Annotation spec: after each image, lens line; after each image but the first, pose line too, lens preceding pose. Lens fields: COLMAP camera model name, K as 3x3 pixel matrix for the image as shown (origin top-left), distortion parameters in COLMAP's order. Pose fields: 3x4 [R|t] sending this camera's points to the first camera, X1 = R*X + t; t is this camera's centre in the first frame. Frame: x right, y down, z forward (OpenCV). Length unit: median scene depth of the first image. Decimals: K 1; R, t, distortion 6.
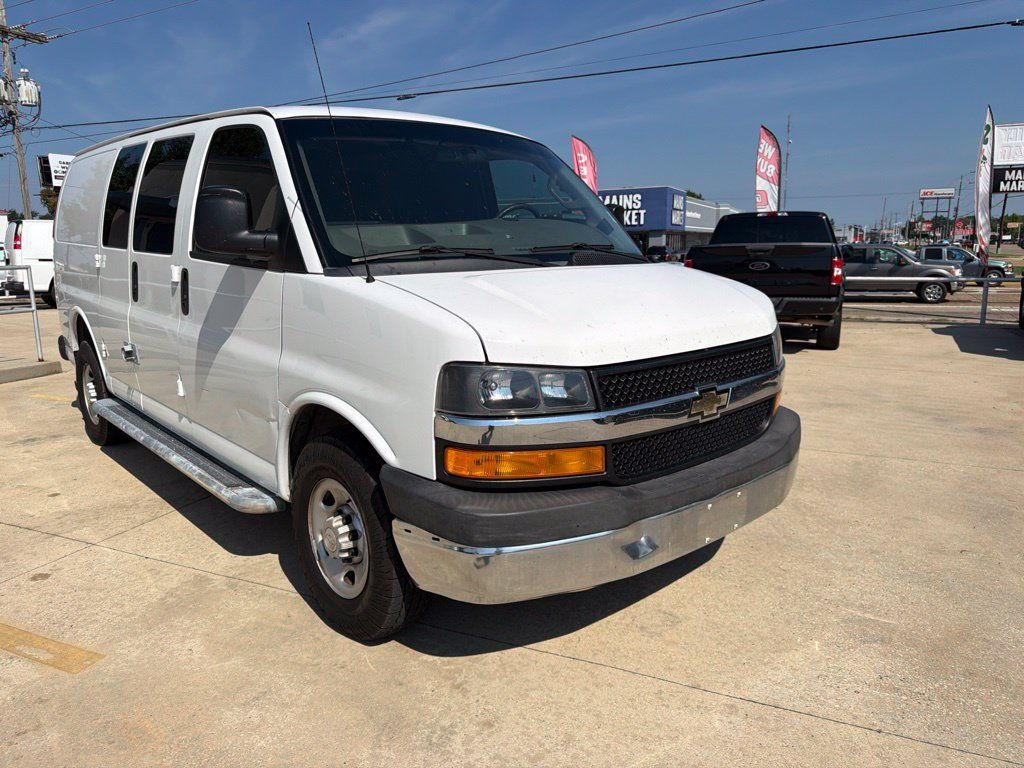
lens RADIAL K [[727.4, 0, 517.8], [0, 727.4, 382.0], [0, 0, 1]] dist [0.026224, -0.031423]
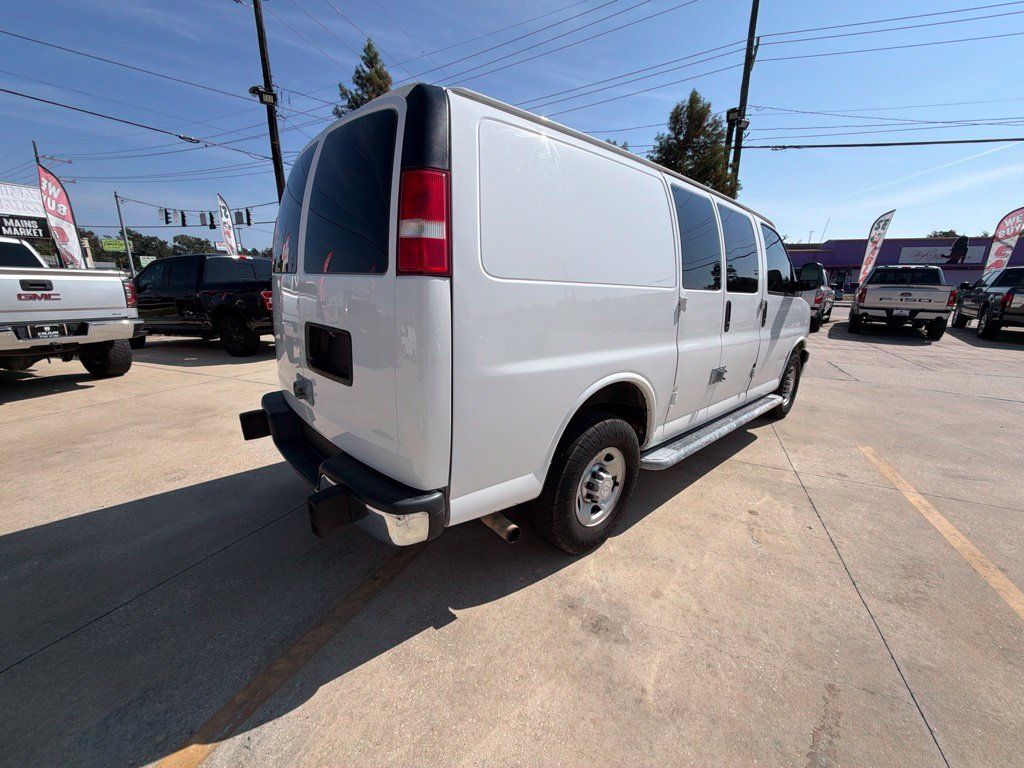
lens RADIAL K [[405.2, 0, 514.1], [0, 405.2, 385.9], [0, 0, 1]] dist [0.001802, -0.000560]
pose [[-0.001688, -0.246782, 0.969070, -1.681815], [0.171733, 0.954602, 0.243397, -0.349832], [-0.985142, 0.166832, 0.040769, 1.843345]]
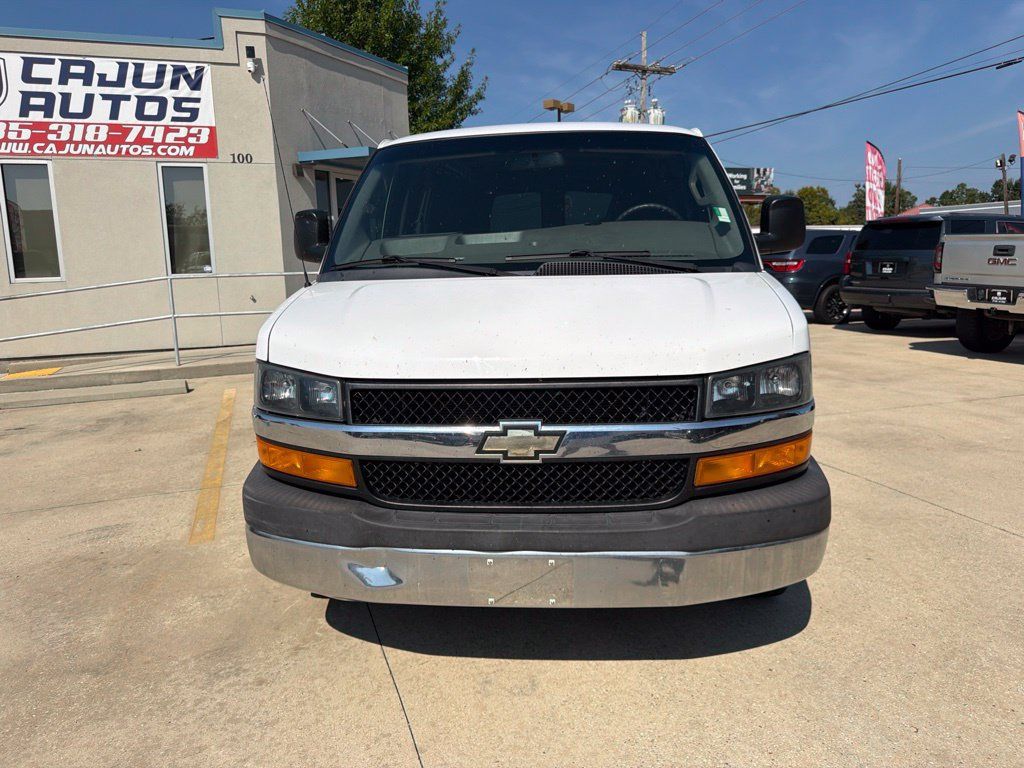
lens RADIAL K [[727.4, 0, 516.8], [0, 727.4, 376.2], [0, 0, 1]] dist [0.026224, -0.031423]
pose [[0.687245, 0.116283, -0.717058, 0.730583], [-0.120399, 0.991686, 0.045425, -0.072906], [0.716378, 0.055115, 0.695532, 0.351592]]
